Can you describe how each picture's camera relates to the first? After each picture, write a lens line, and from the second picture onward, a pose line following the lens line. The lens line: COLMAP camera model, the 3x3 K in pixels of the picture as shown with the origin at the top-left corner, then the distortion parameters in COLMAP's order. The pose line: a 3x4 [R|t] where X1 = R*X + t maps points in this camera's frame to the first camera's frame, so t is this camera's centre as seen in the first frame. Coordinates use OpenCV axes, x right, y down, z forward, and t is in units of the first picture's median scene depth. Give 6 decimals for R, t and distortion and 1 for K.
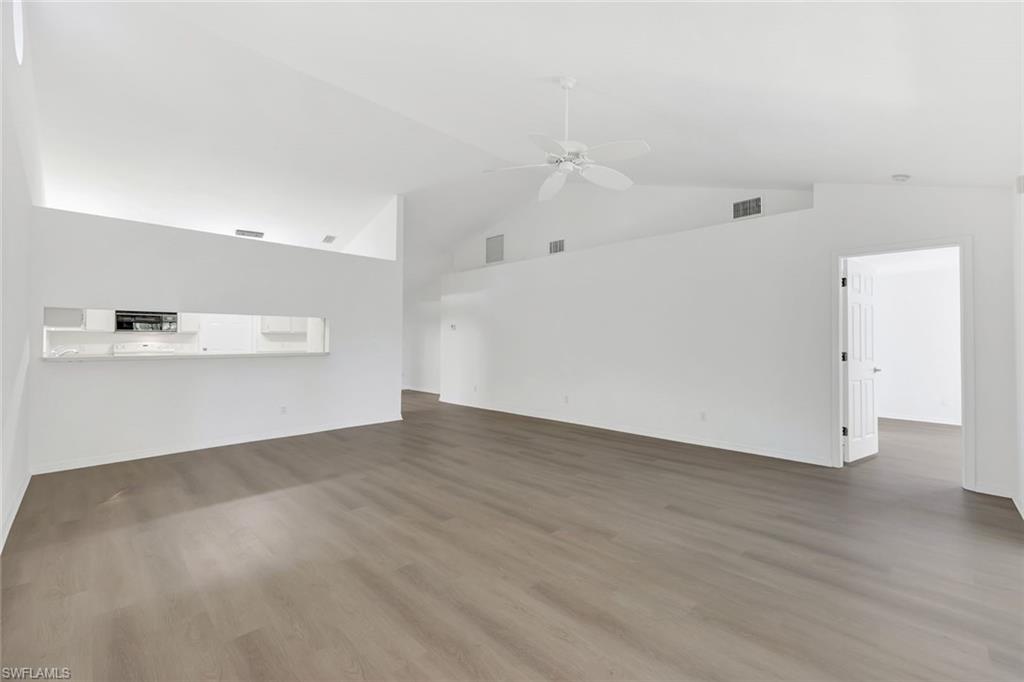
lens RADIAL K [[429.5, 0, 510.5], [0, 429.5, 340.0], [0, 0, 1]] dist [0.011778, -0.000074]
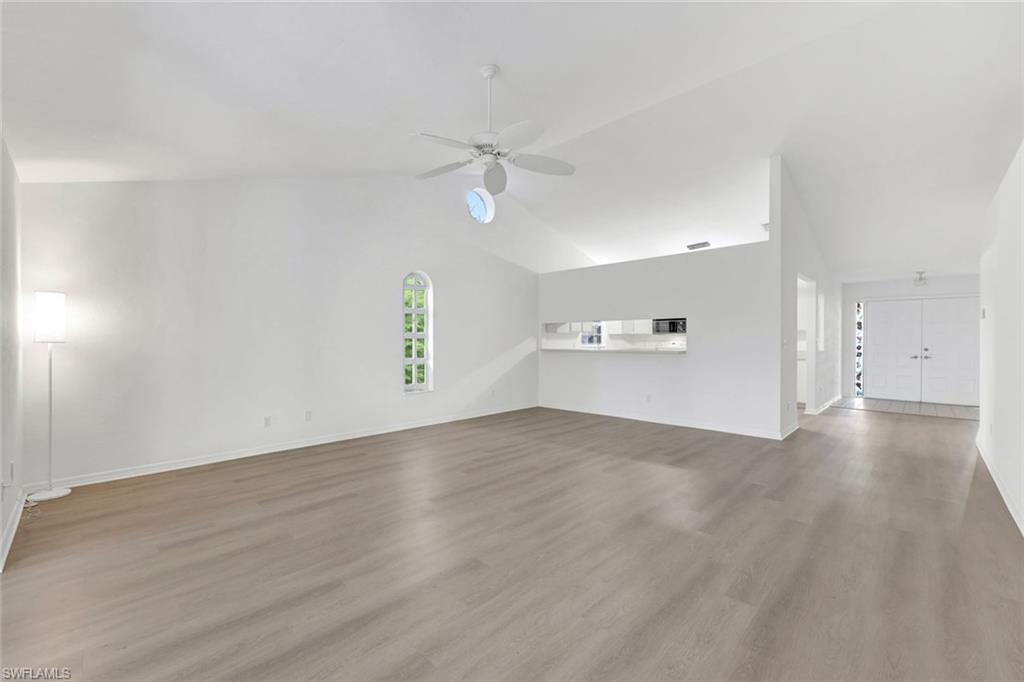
lens RADIAL K [[429.5, 0, 510.5], [0, 429.5, 340.0], [0, 0, 1]] dist [0.011778, -0.000074]
pose [[-0.009081, -0.002399, -0.999956, 0.546033], [0.006020, 0.999979, -0.002454, 0.001973], [0.999941, -0.006042, -0.009066, 0.523689]]
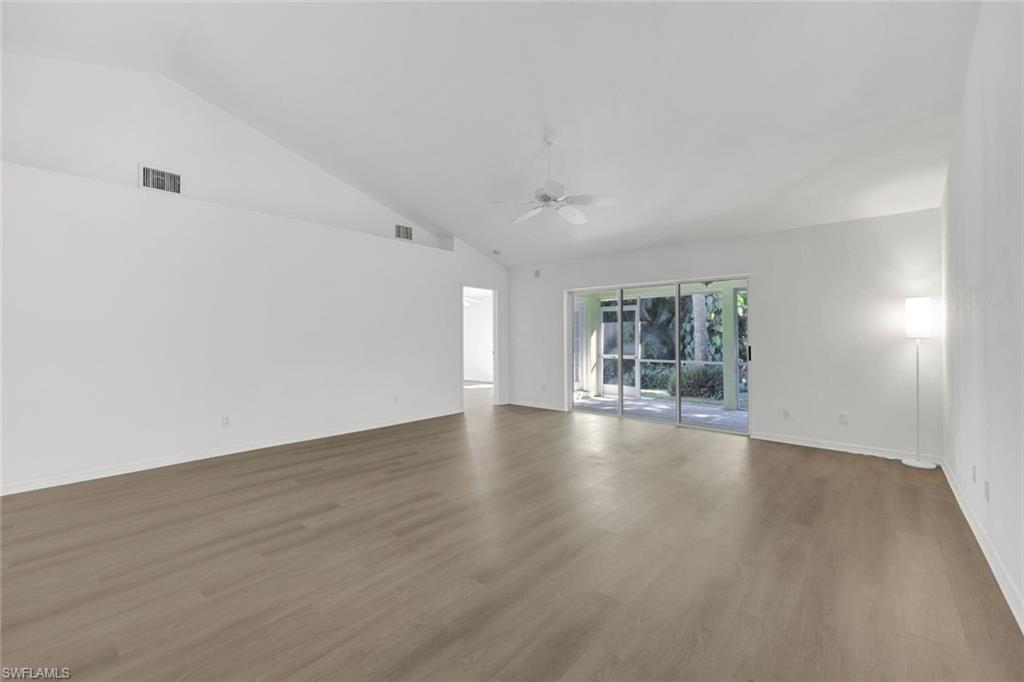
lens RADIAL K [[429.5, 0, 510.5], [0, 429.5, 340.0], [0, 0, 1]] dist [0.011778, -0.000074]
pose [[-0.047449, -0.009175, 0.998832, -0.581767], [-0.004511, 0.999950, 0.008971, -0.000583], [-0.998863, -0.004080, -0.047488, 0.587761]]
